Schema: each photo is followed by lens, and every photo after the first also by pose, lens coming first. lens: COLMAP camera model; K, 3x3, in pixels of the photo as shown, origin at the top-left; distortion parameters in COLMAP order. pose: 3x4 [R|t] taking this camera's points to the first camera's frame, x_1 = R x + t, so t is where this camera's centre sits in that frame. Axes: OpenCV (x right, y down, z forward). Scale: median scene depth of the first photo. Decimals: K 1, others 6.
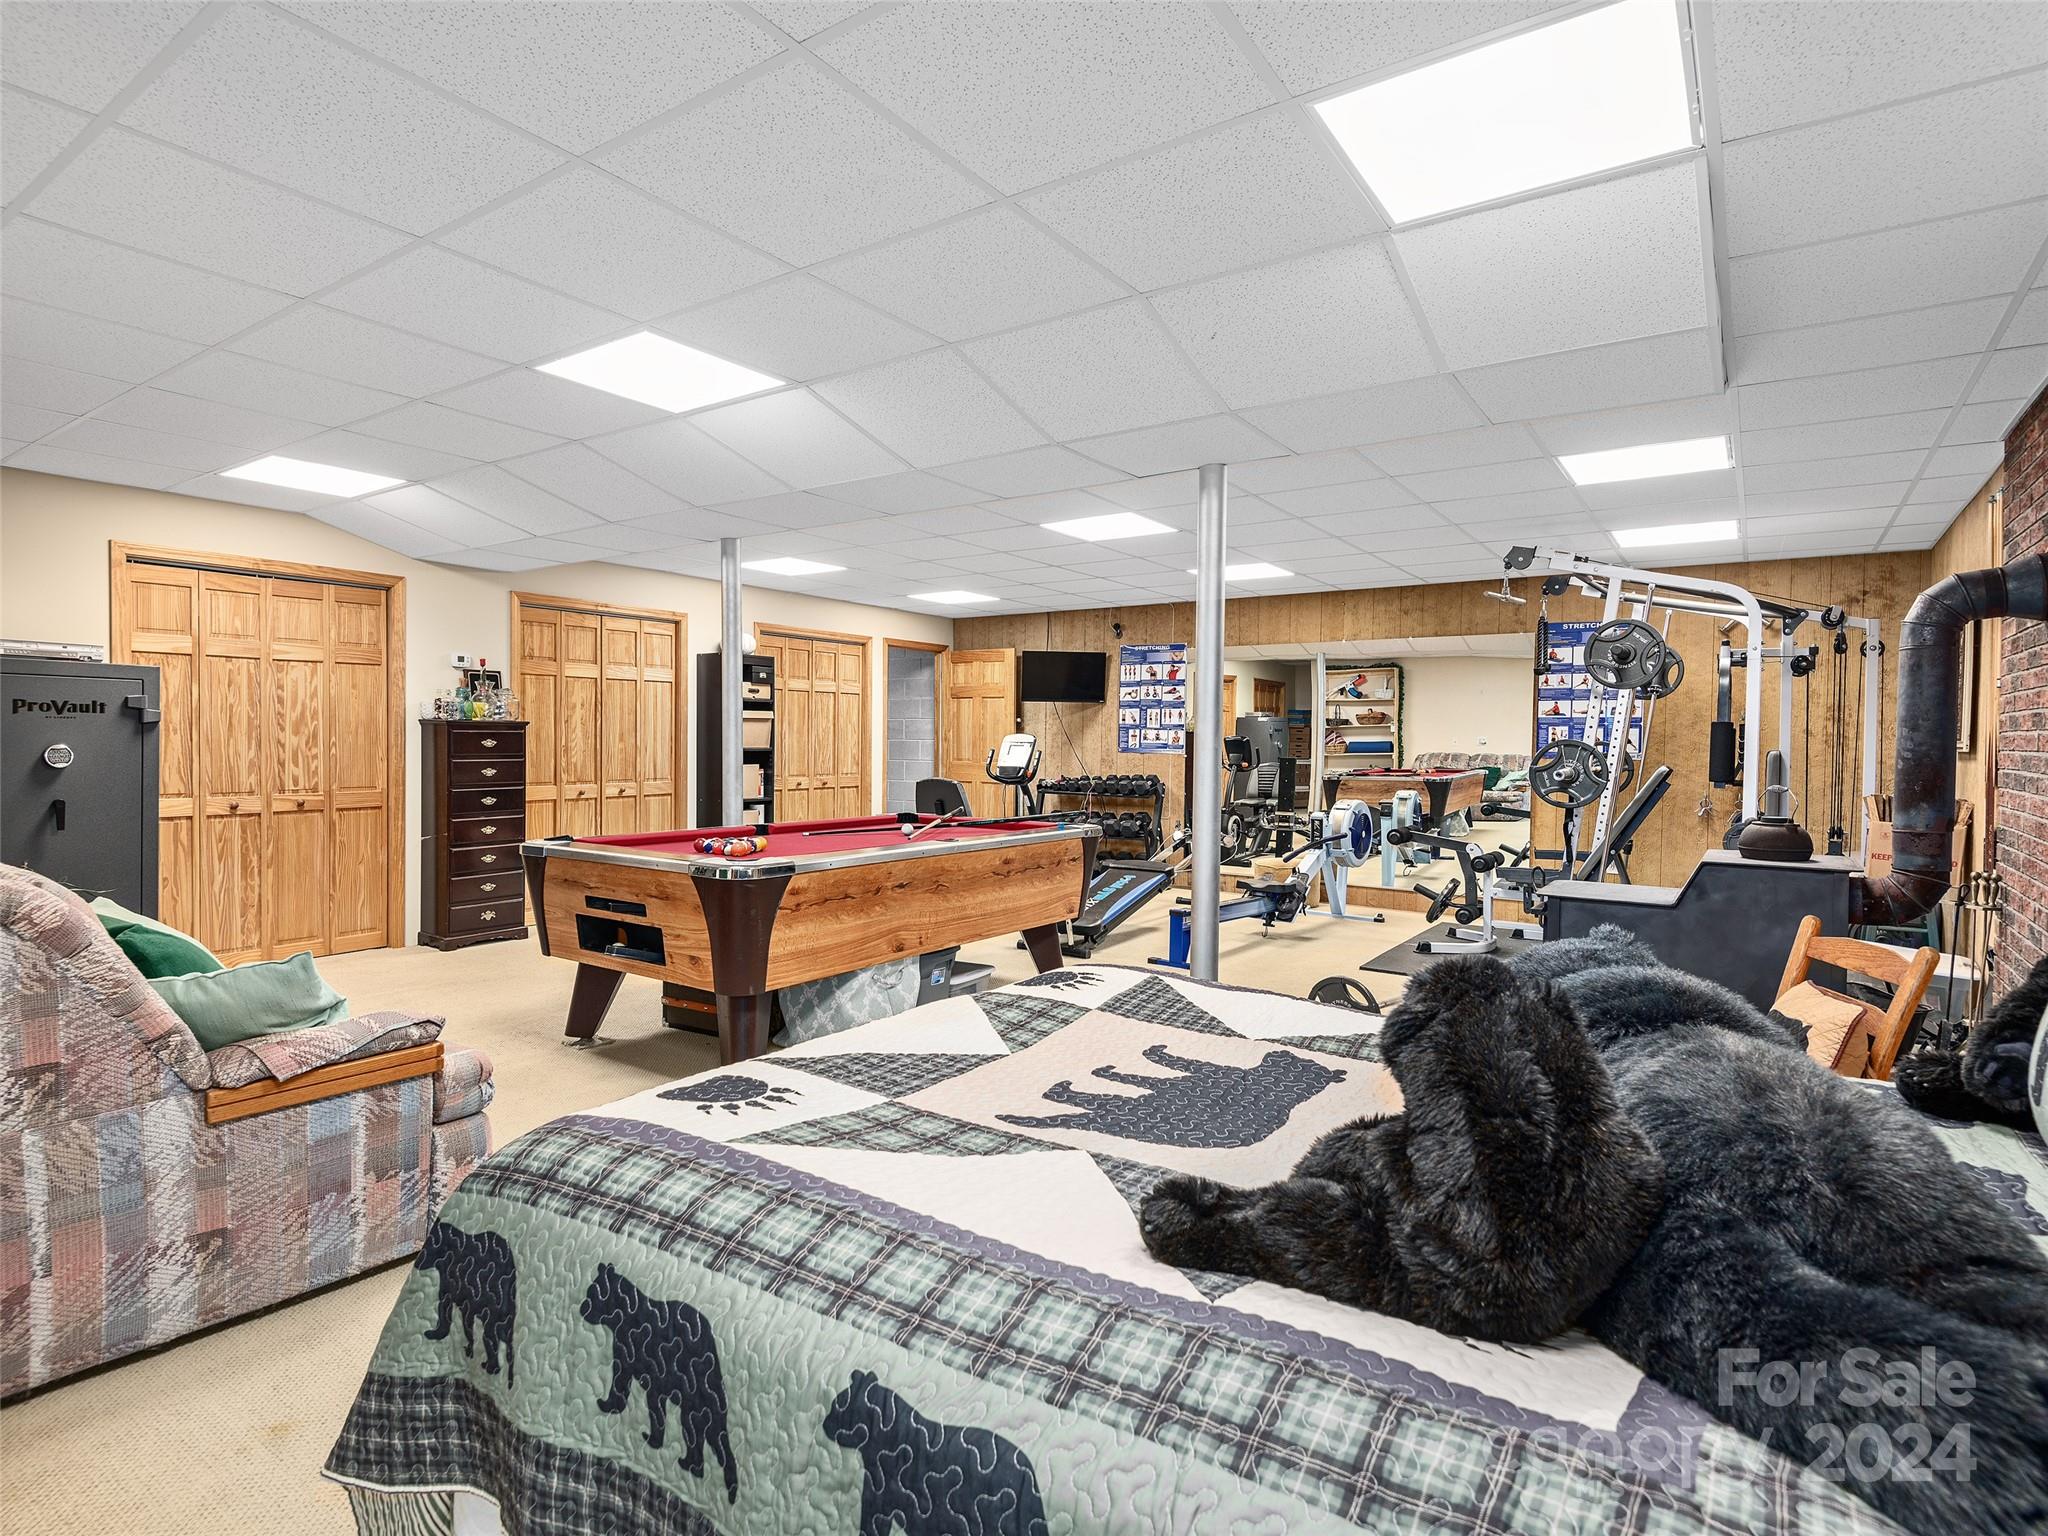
lens RADIAL K [[1093.5, 0, 1012.8], [0, 1093.5, 761.6], [0, 0, 1]] dist [0.004120, -0.009227]
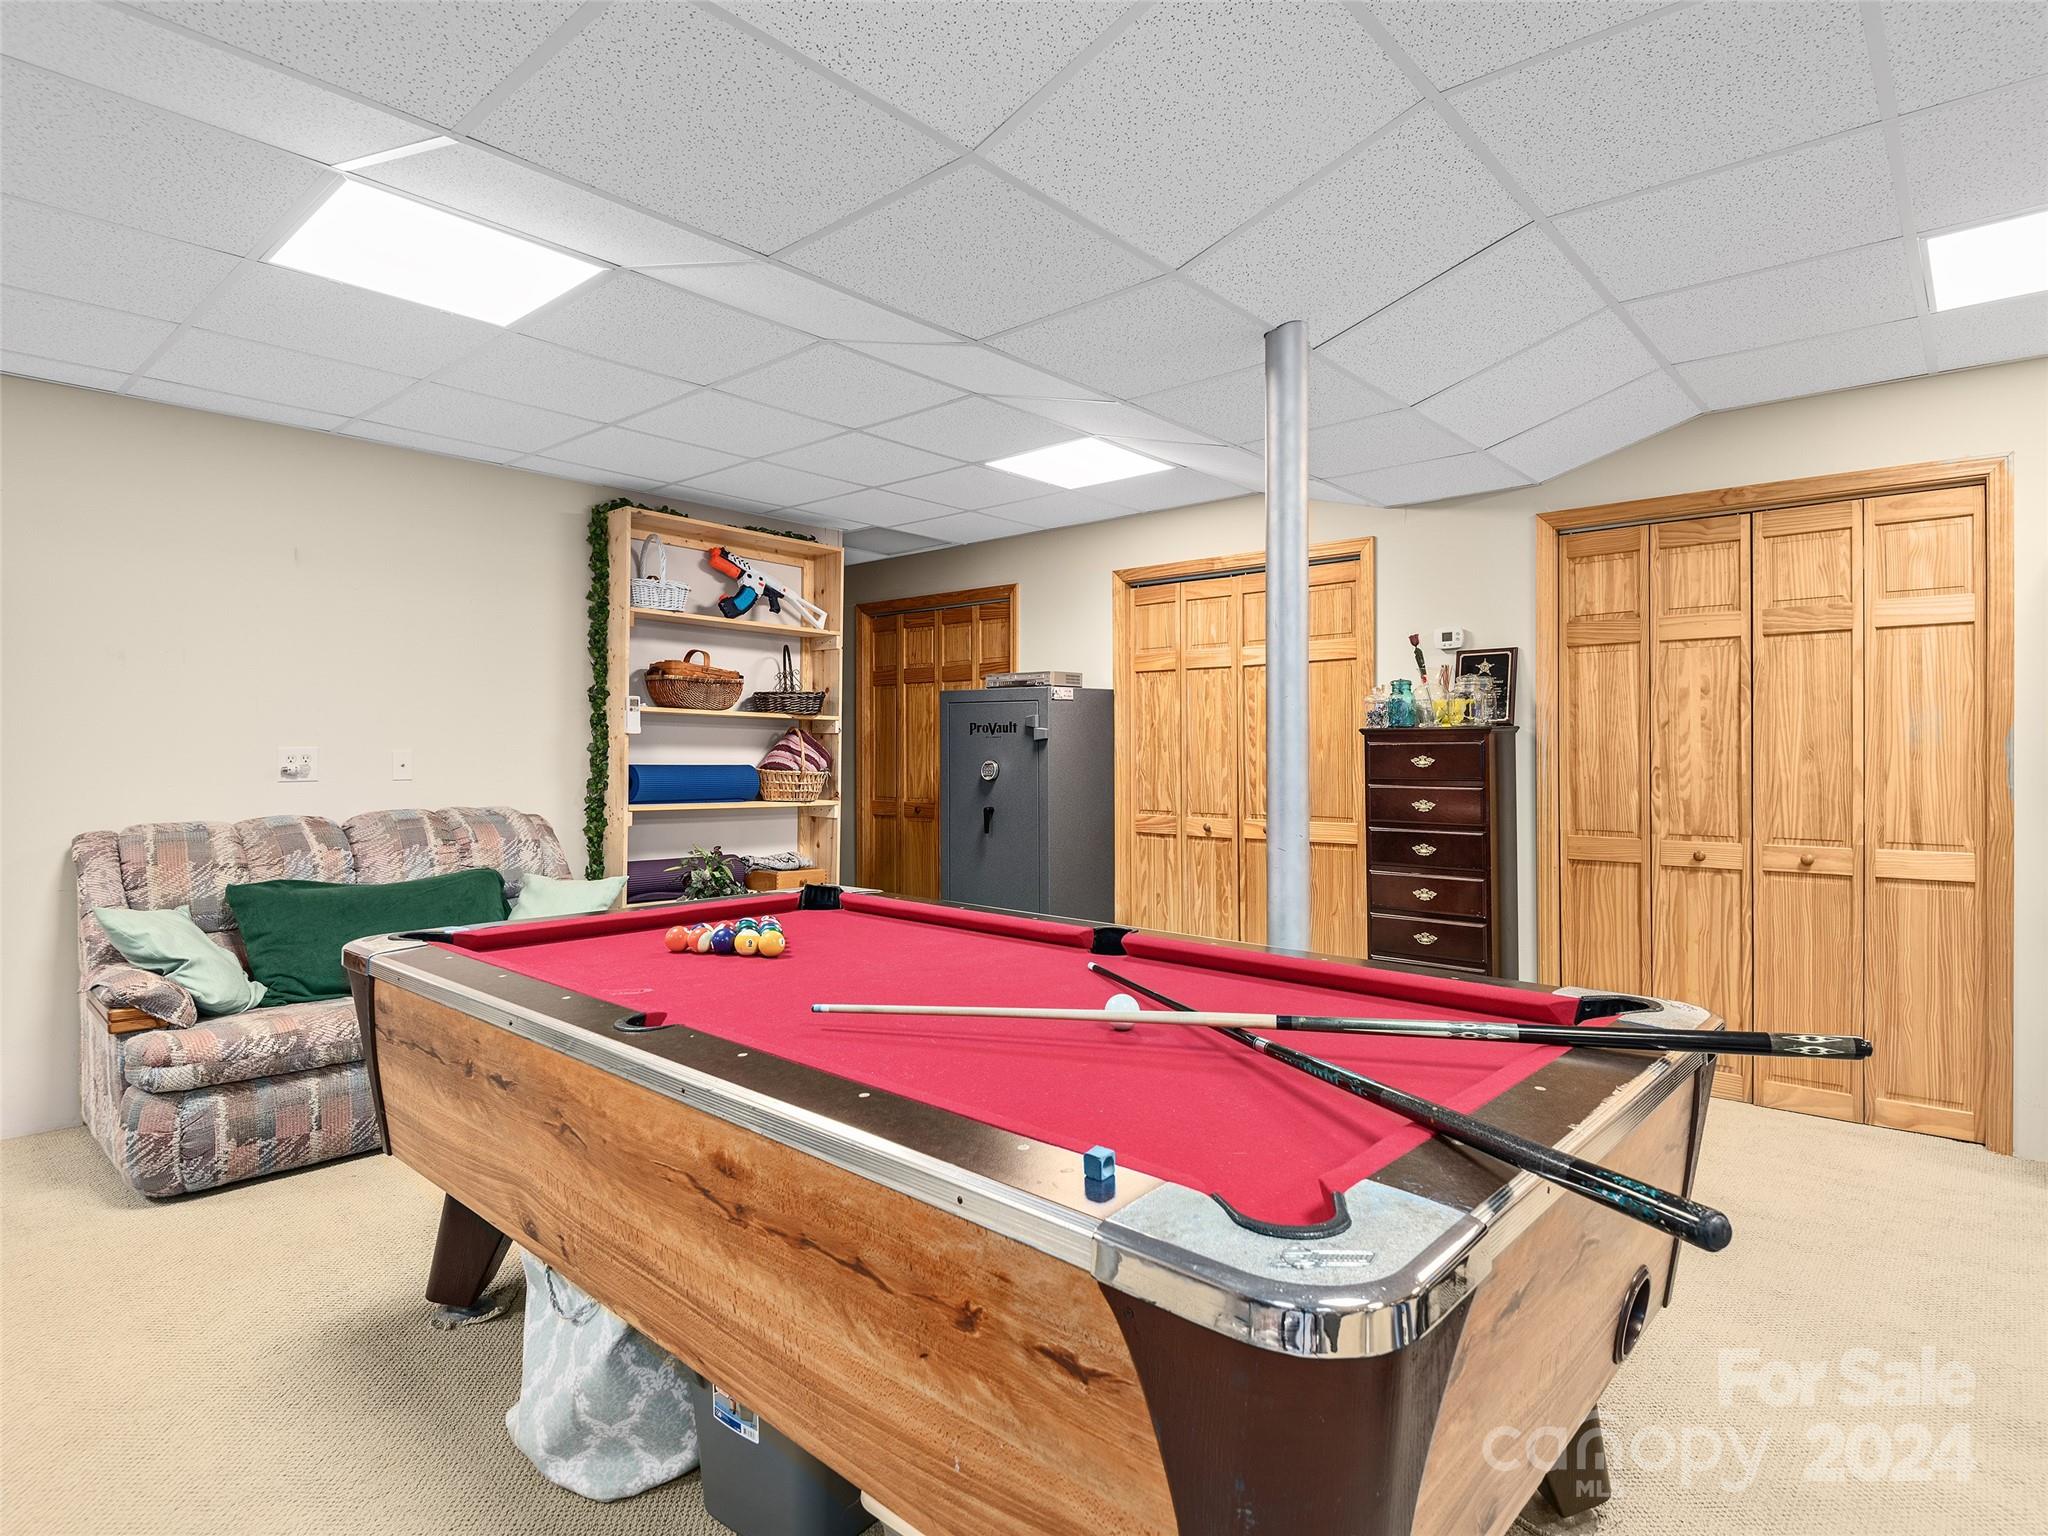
lens RADIAL K [[1093.5, 0, 1011.3], [0, 1093.5, 759.0], [0, 0, 1]] dist [0.004120, -0.009227]
pose [[-0.145720, -0.002129, -0.989324, 0.215254], [-0.022635, 0.999743, 0.001183, -0.014276], [0.989067, 0.022566, -0.145730, 0.891686]]
